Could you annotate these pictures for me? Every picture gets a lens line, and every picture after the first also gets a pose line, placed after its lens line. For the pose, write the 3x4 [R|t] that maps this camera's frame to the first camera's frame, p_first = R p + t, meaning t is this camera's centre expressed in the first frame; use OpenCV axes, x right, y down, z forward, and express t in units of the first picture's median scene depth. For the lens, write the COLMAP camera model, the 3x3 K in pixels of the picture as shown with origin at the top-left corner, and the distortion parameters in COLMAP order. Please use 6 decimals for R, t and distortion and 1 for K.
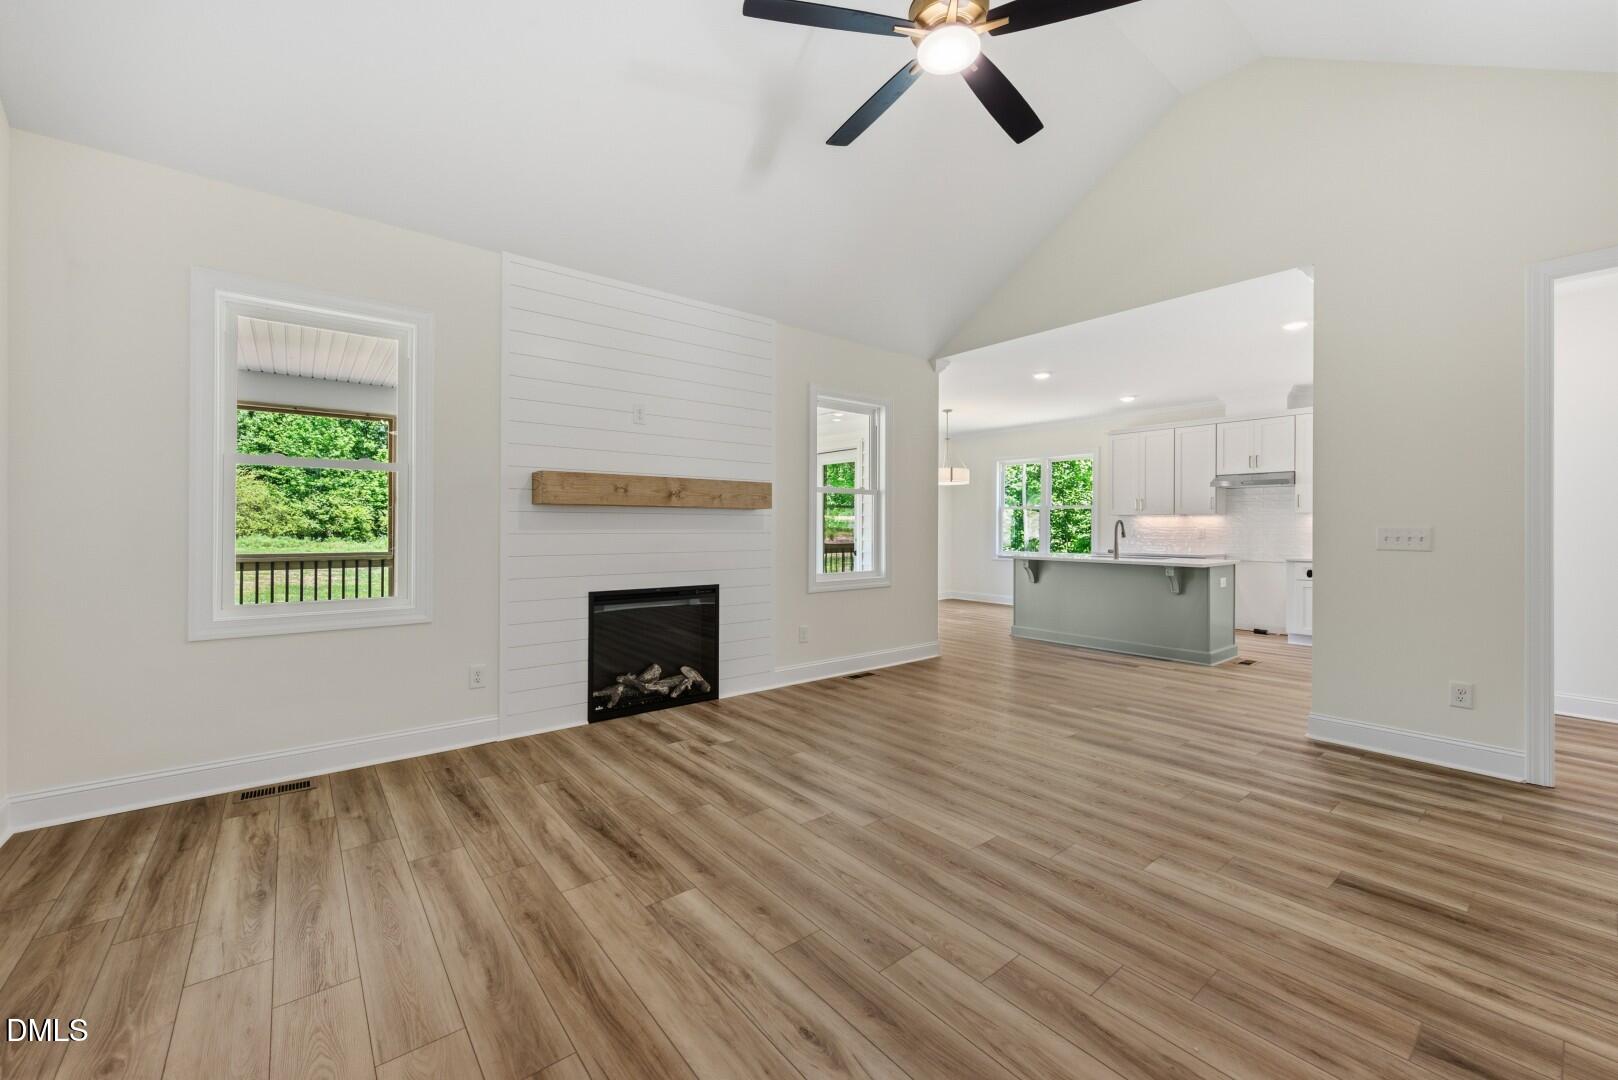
lens RADIAL K [[649.3, 0, 813.8], [0, 649.3, 533.2], [0, 0, 1]] dist [-0.000808, 0.000343]
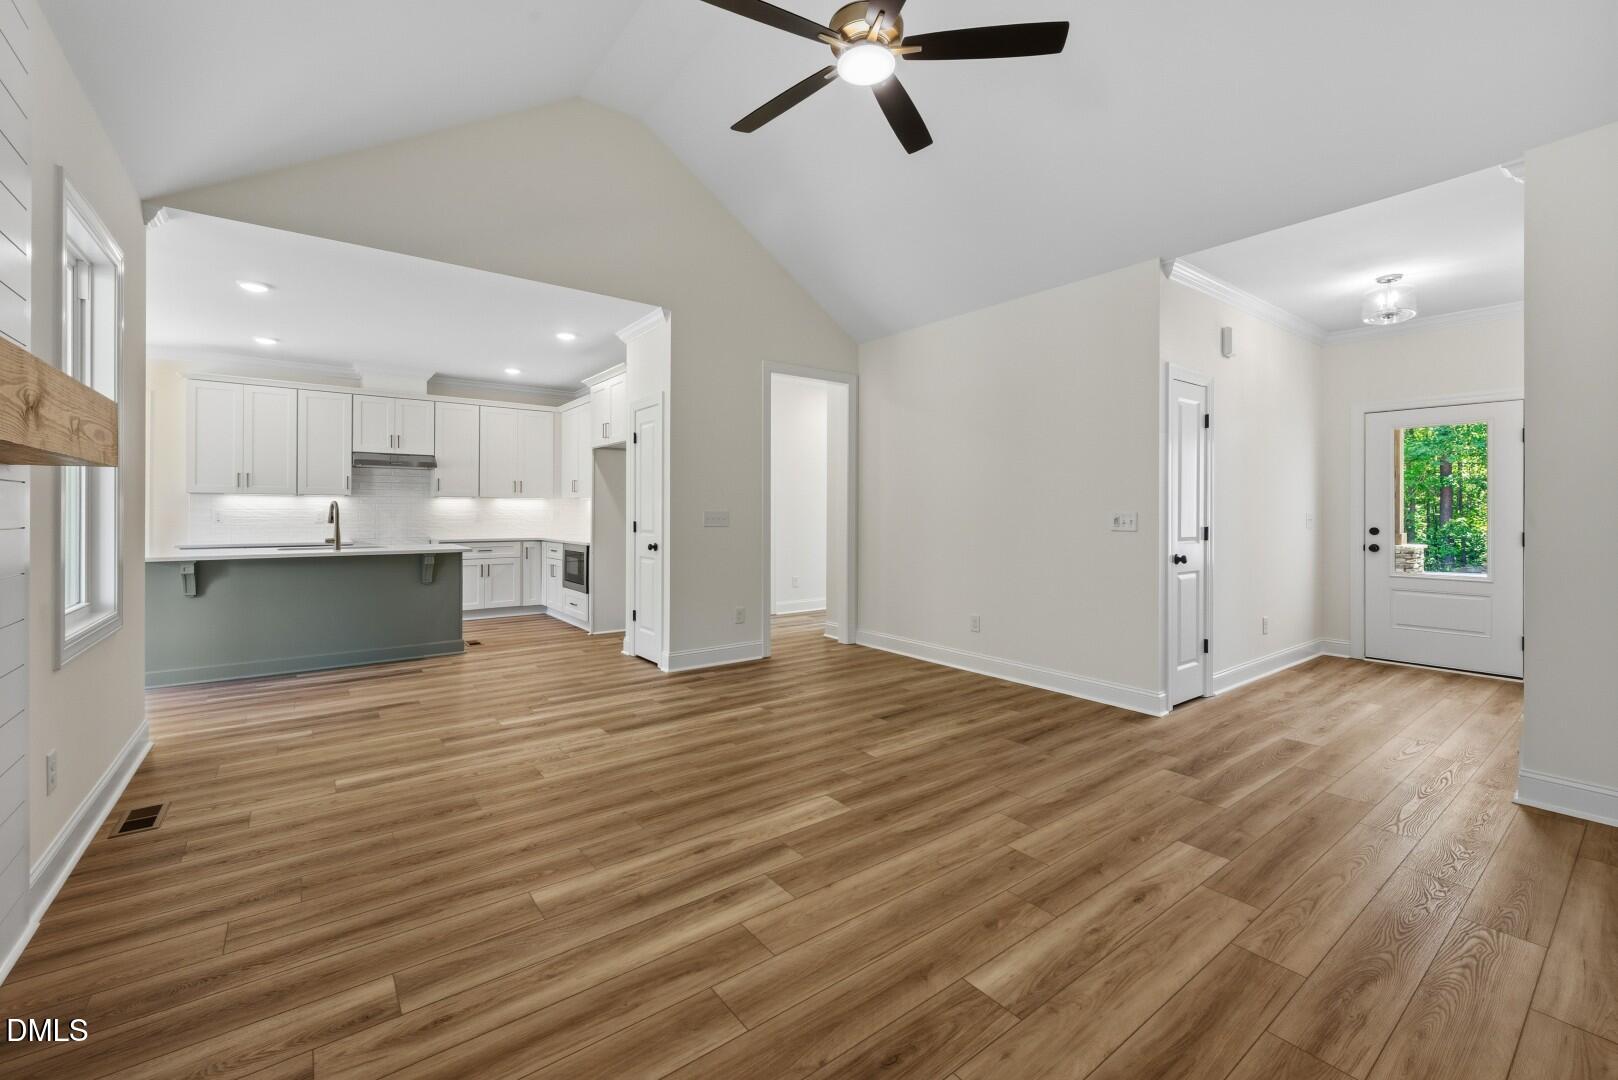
lens RADIAL K [[677.8, 0, 802.9], [0, 677.8, 515.8], [0, 0, 1]] dist [-0.000638, -0.000490]
pose [[0.021615, -0.008261, 0.999732, -0.533596], [0.004833, 0.999955, 0.008158, -0.009629], [-0.999755, 0.004655, 0.021654, 0.628548]]
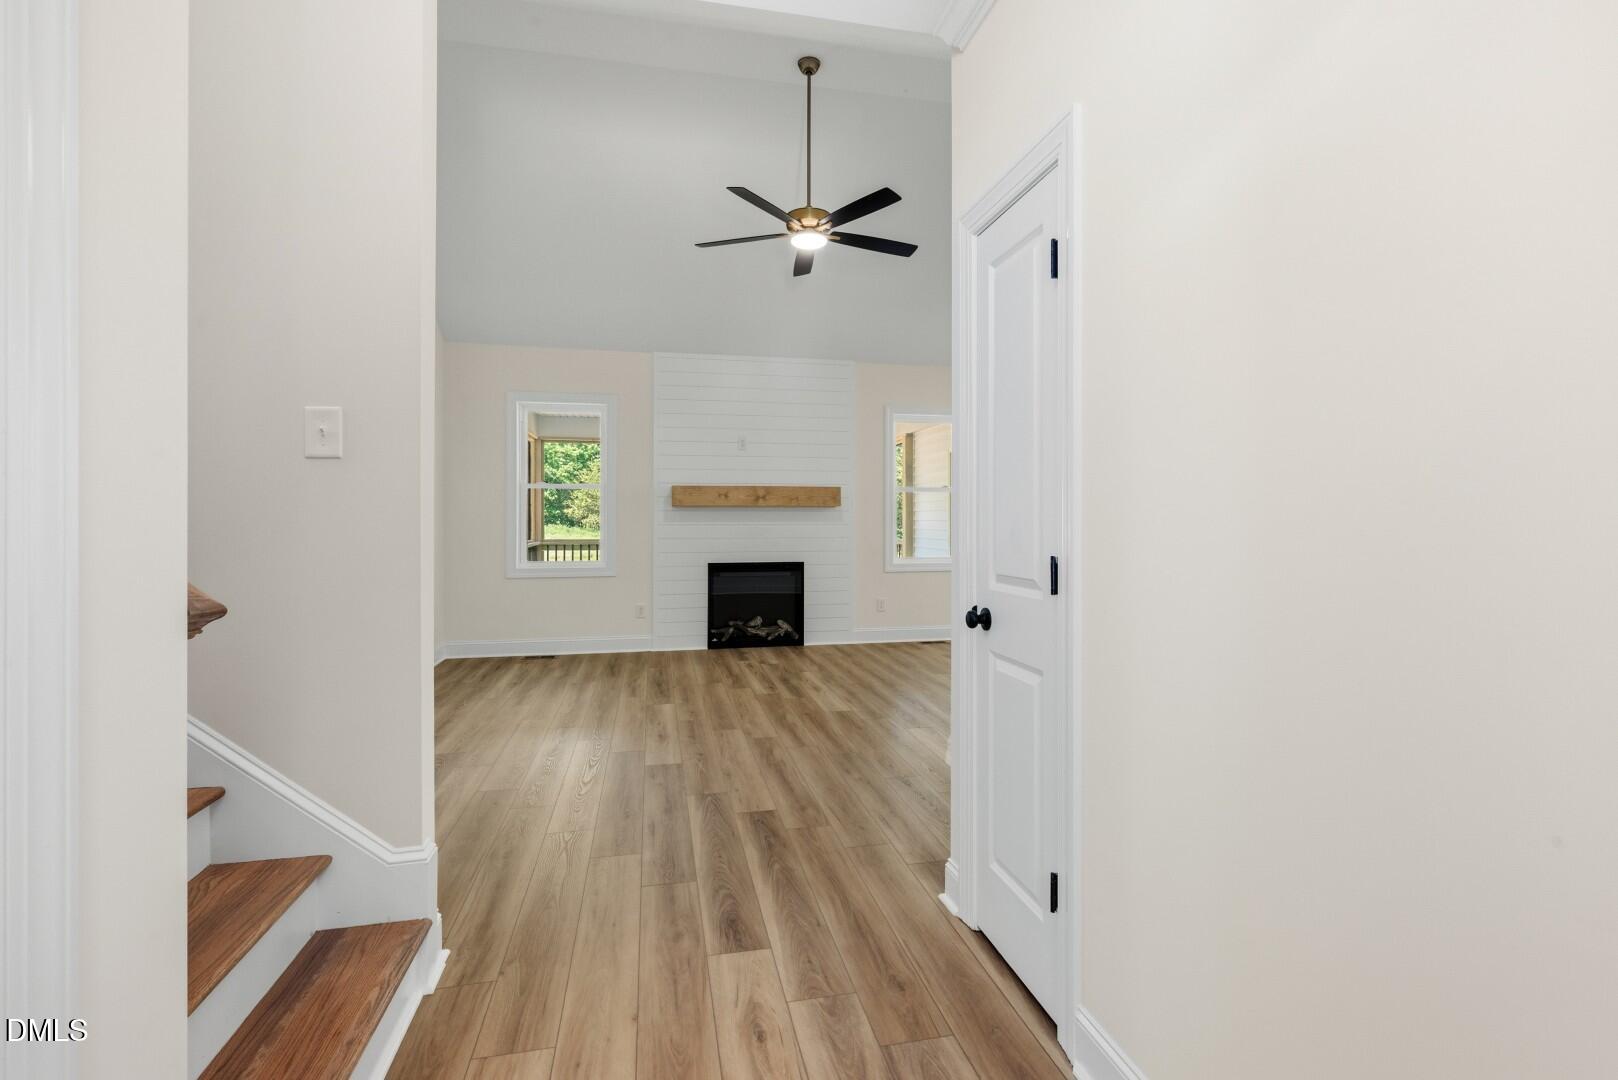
lens RADIAL K [[717.0, 0, 796.4], [0, 717.0, 532.1], [0, 0, 1]] dist [-0.001120, -0.000232]
pose [[0.891822, 0.003680, -0.452372, 0.606900], [-0.000162, 0.999969, 0.007814, 0.004622], [0.452386, -0.006896, 0.891795, -0.411697]]
